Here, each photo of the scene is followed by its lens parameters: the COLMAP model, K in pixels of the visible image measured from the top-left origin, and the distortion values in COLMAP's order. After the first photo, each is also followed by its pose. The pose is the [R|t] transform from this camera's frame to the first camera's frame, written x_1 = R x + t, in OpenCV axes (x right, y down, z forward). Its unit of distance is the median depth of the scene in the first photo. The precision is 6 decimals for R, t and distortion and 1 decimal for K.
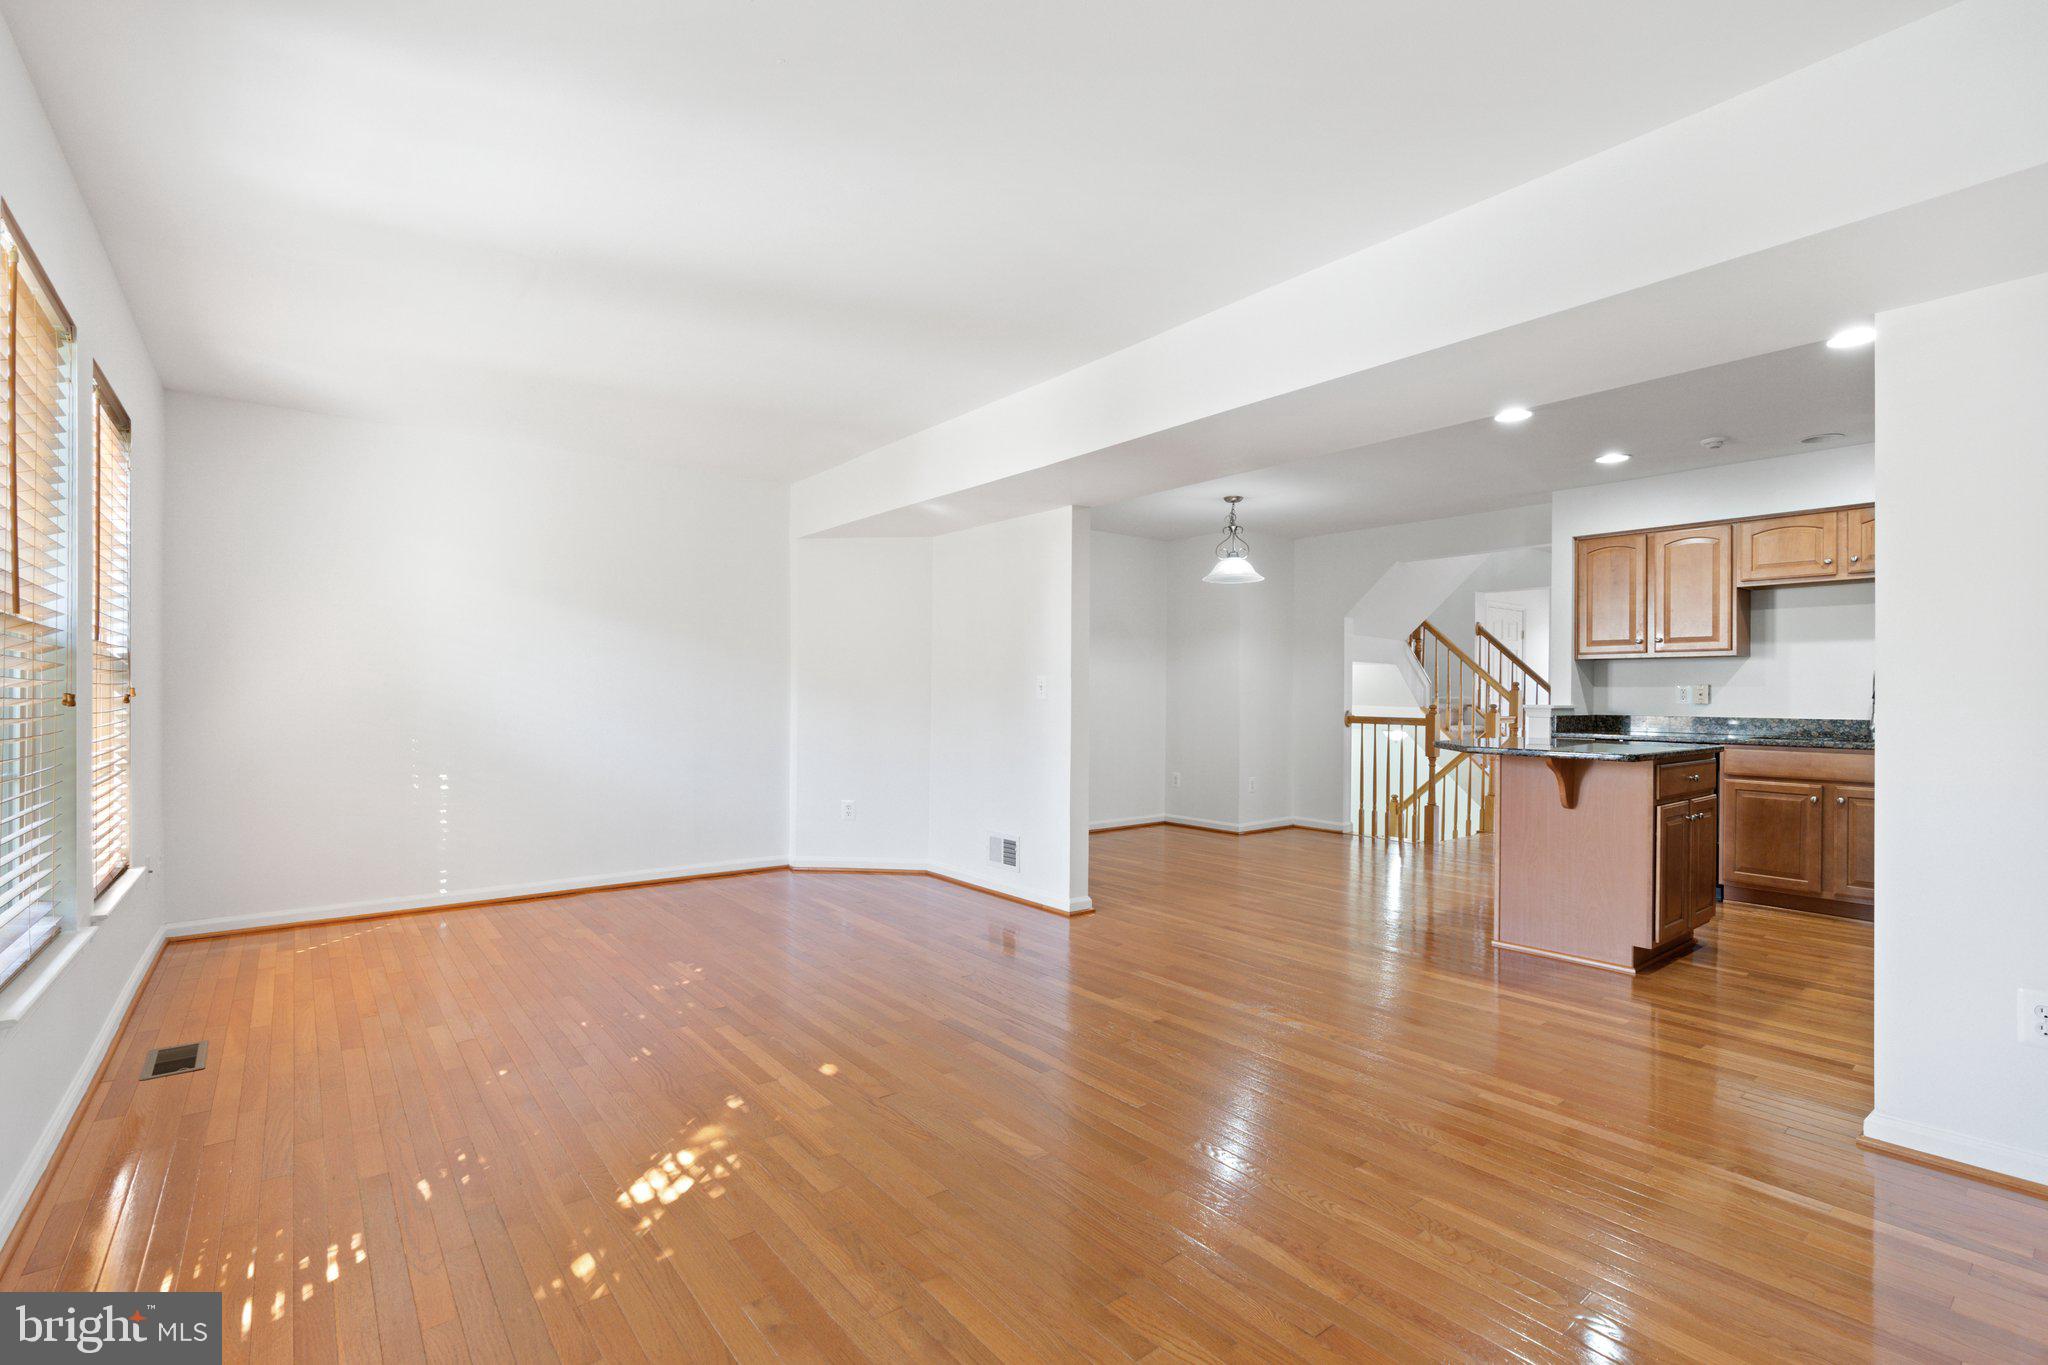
lens RADIAL K [[959.4, 0, 1000.9], [0, 959.4, 691.4], [0, 0, 1]] dist [-0.002695, -0.000712]
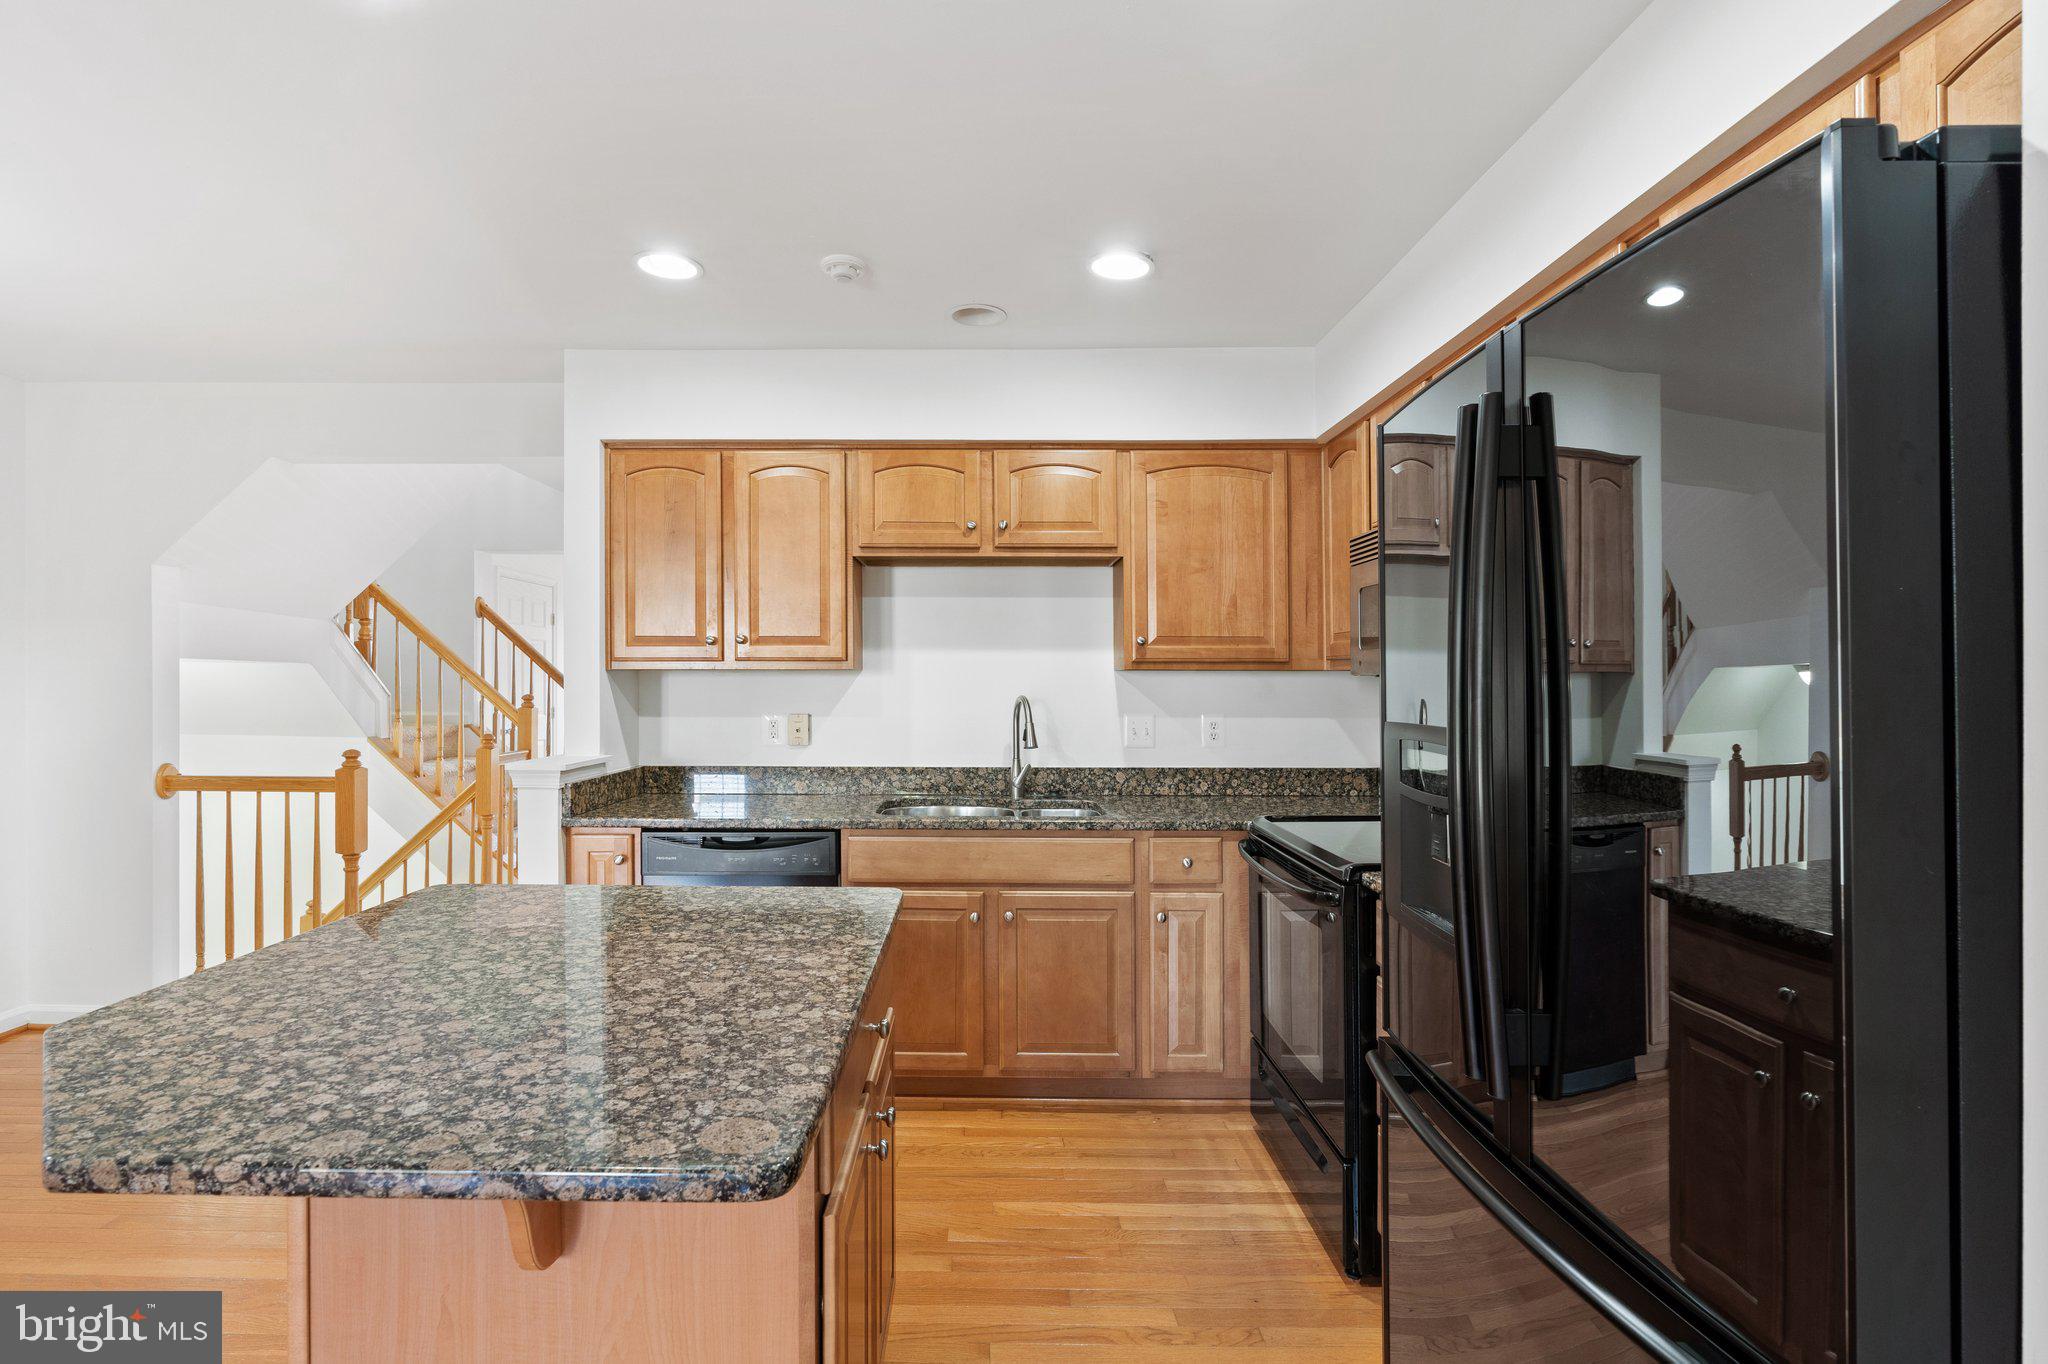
lens RADIAL K [[959.4, 0, 1000.9], [0, 959.4, 690.9], [0, 0, 1]] dist [-0.002695, -0.000712]
pose [[0.615475, -0.013929, 0.788034, 0.314920], [-0.000006, 0.999844, 0.017678, -0.031309], [-0.788157, -0.010885, 0.615378, 0.500563]]
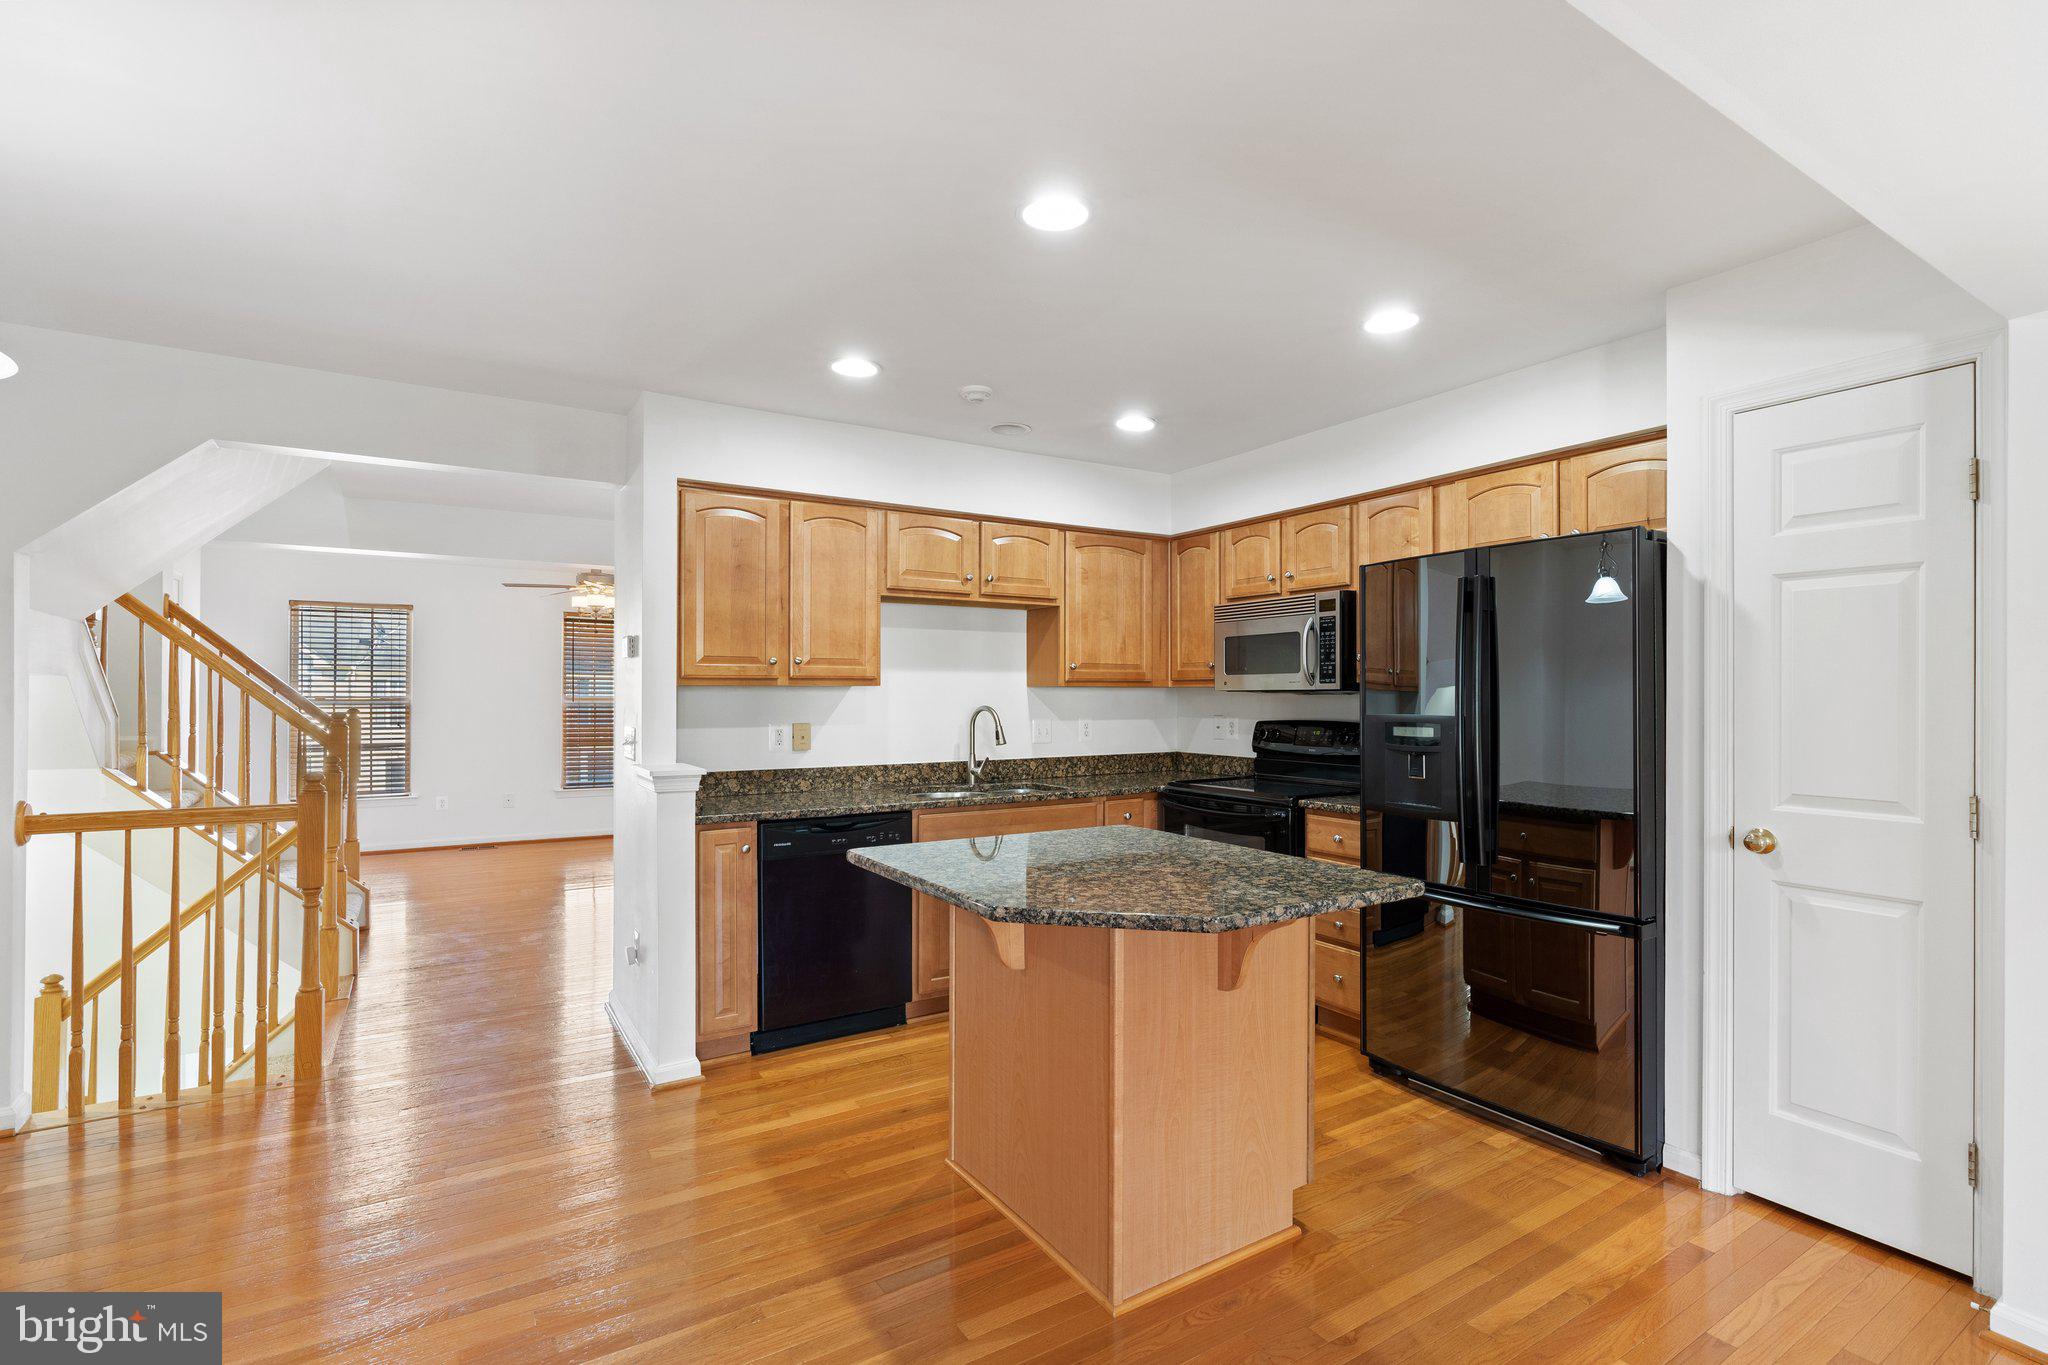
lens RADIAL K [[967.8, 0, 1039.8], [0, 967.8, 700.8], [0, 0, 1]] dist [0.000191, -0.000147]
pose [[0.088483, -0.018141, 0.995912, 0.021355], [-0.002561, 0.999827, 0.018440, -0.036560], [-0.996074, -0.004182, 0.088422, 0.727586]]
